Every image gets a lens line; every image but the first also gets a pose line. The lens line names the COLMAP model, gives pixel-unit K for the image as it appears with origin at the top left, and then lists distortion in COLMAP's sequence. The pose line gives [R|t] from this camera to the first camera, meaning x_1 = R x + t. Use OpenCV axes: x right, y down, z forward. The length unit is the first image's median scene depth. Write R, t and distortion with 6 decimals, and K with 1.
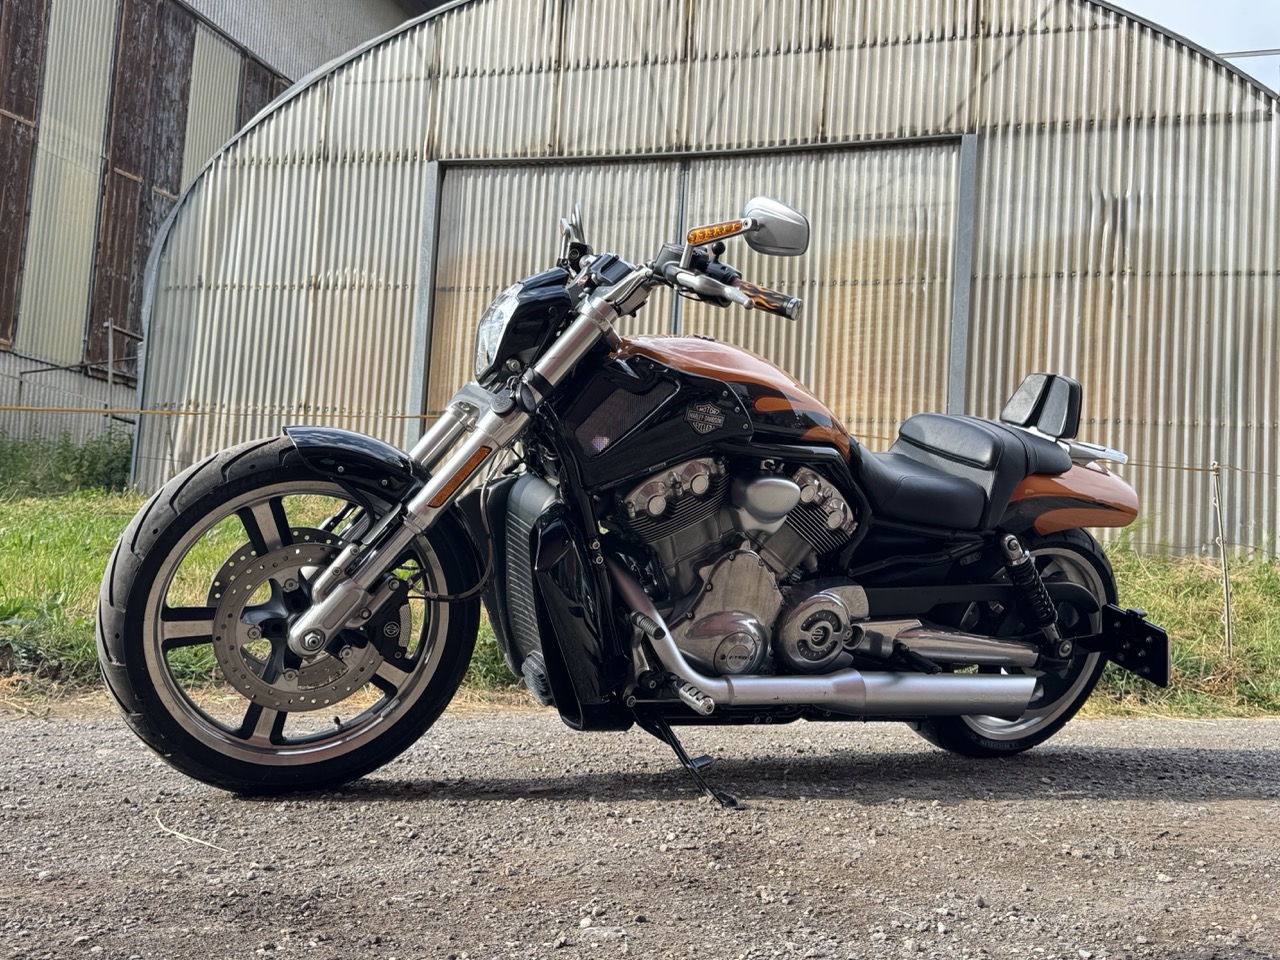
lens RADIAL K [[1304.5, 0, 633.0], [0, 1304.5, 481.4], [0, 0, 1]] dist [0.009720, 0.000000]
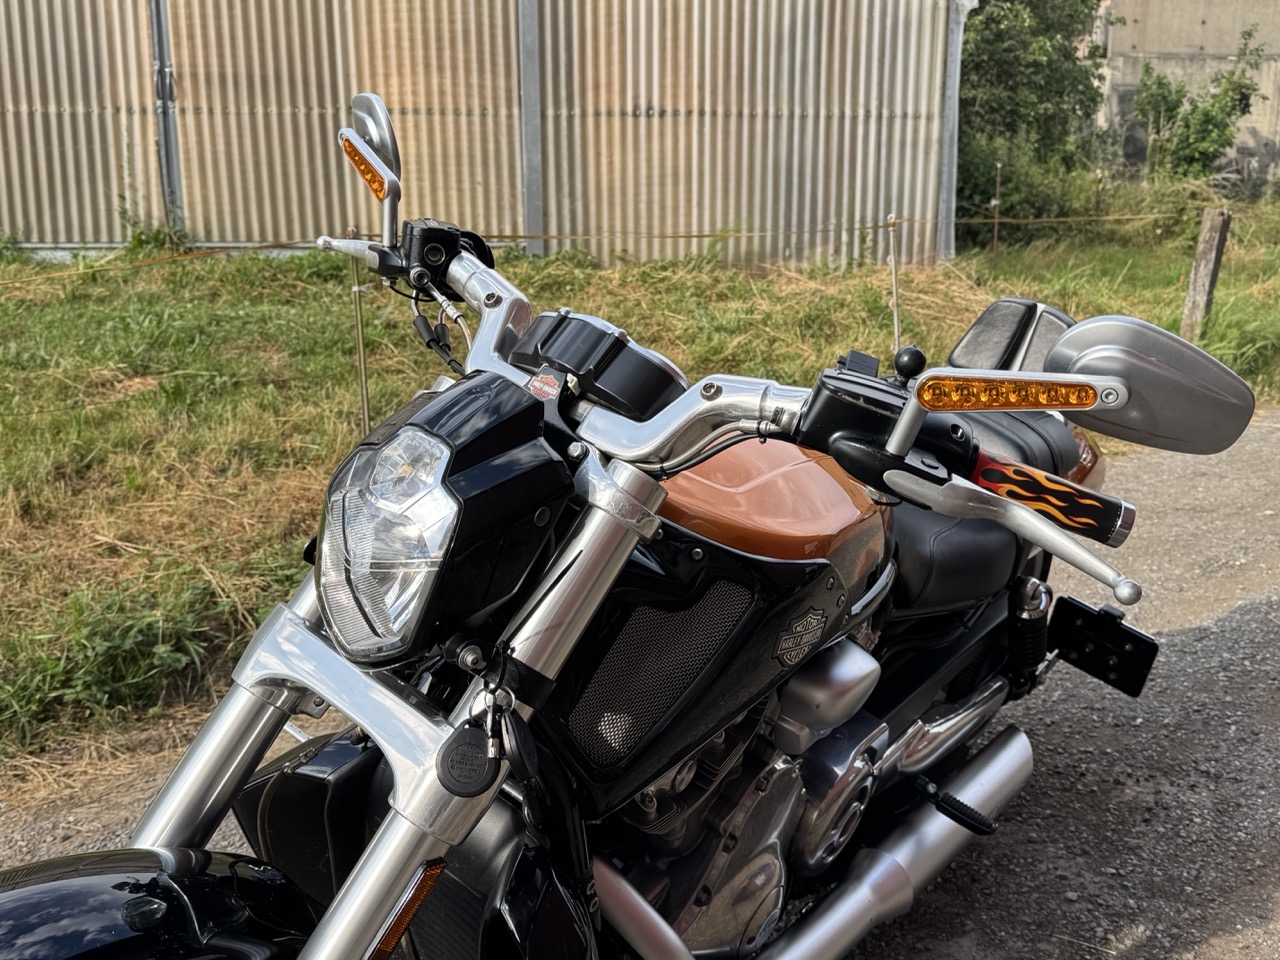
lens RADIAL K [[1304.5, 0, 646.3], [0, 1304.5, 480.2], [0, 0, 1]] dist [0.009720, 0.000000]
pose [[0.894286, -0.156798, 0.419127, -0.069687], [0.017628, 0.948221, 0.317121, -0.092342], [-0.447149, -0.276209, 0.850745, 0.207003]]
